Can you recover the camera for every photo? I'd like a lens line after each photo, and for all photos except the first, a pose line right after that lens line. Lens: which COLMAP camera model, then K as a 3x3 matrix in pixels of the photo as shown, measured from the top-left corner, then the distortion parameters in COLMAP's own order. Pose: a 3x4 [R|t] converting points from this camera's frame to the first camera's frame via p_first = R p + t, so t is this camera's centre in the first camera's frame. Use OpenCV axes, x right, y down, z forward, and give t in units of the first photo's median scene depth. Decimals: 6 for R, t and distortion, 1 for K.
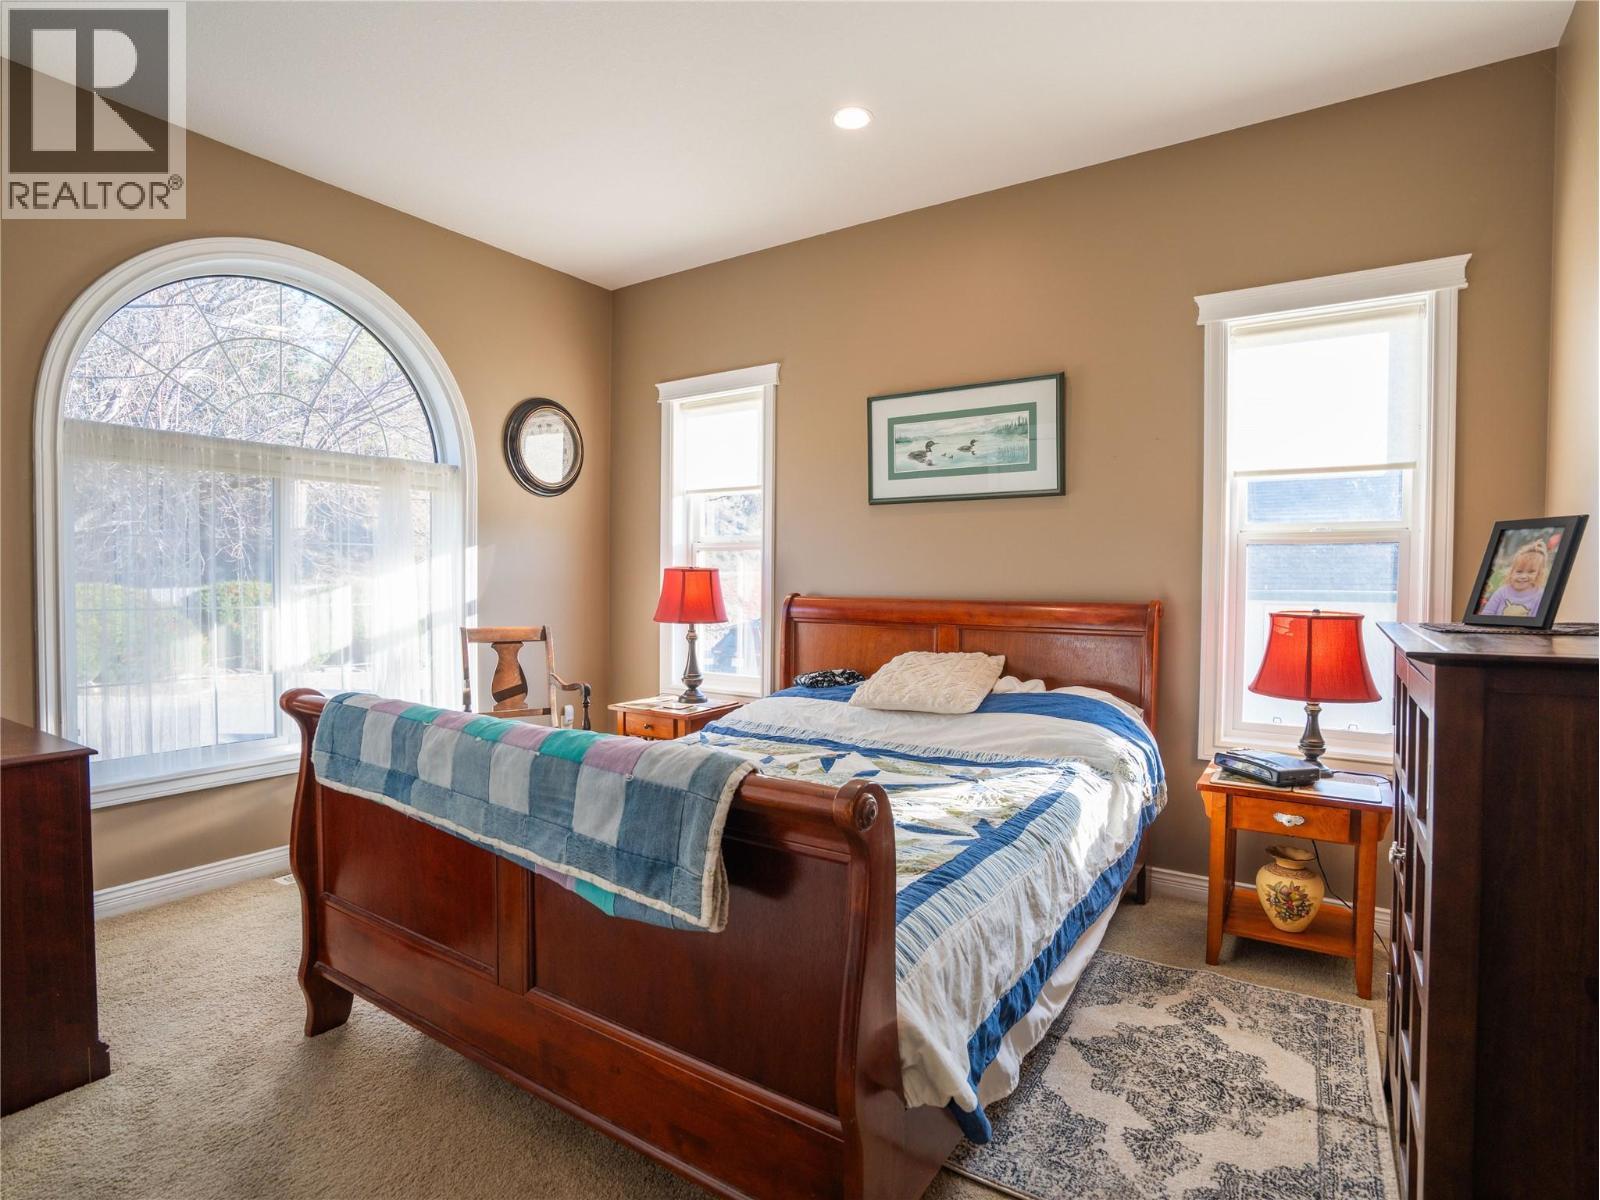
lens RADIAL K [[827.9, 0, 791.8], [0, 827.9, 600.8], [0, 0, 1]] dist [-0.033948, -0.000123]
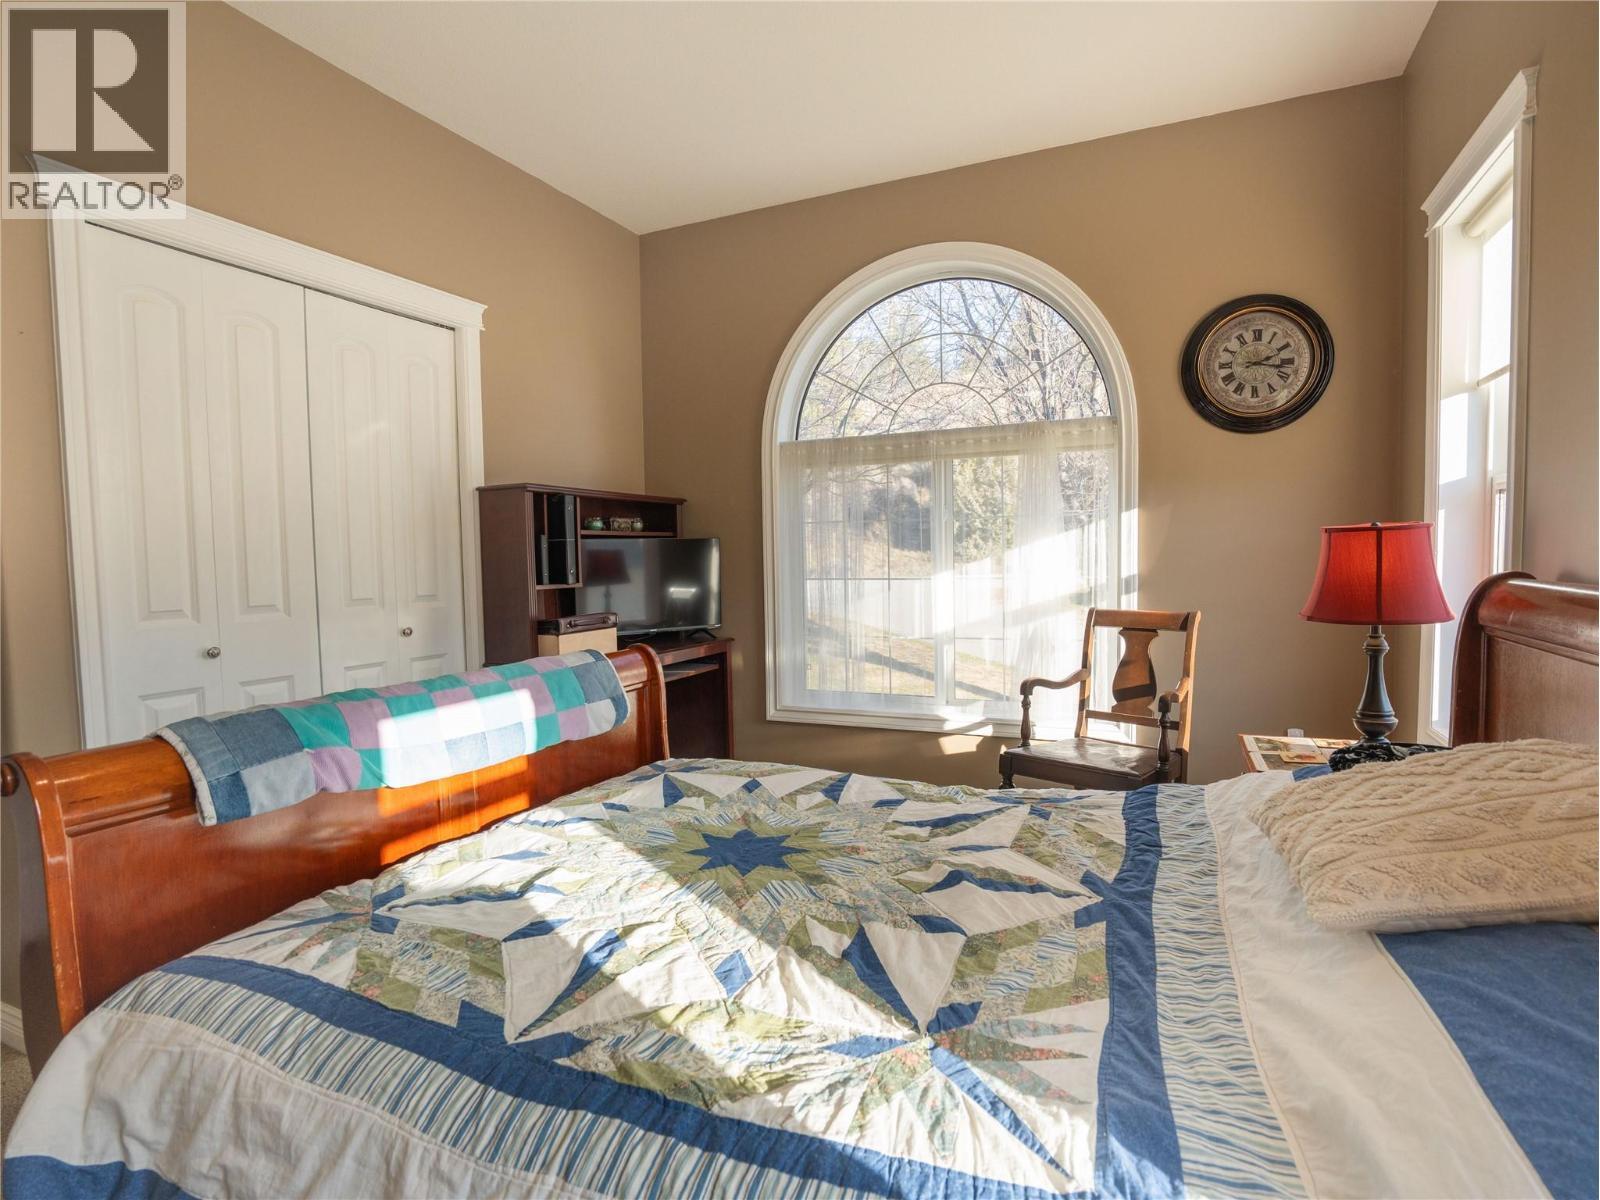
lens RADIAL K [[827.9, 0, 791.8], [0, 827.9, 600.8], [0, 0, 1]] dist [-0.033948, -0.000123]
pose [[0.158214, 0.045791, -0.986342, 0.378934], [-0.005083, 0.998949, 0.045561, -0.010931], [0.987392, -0.002195, 0.158281, 0.544839]]
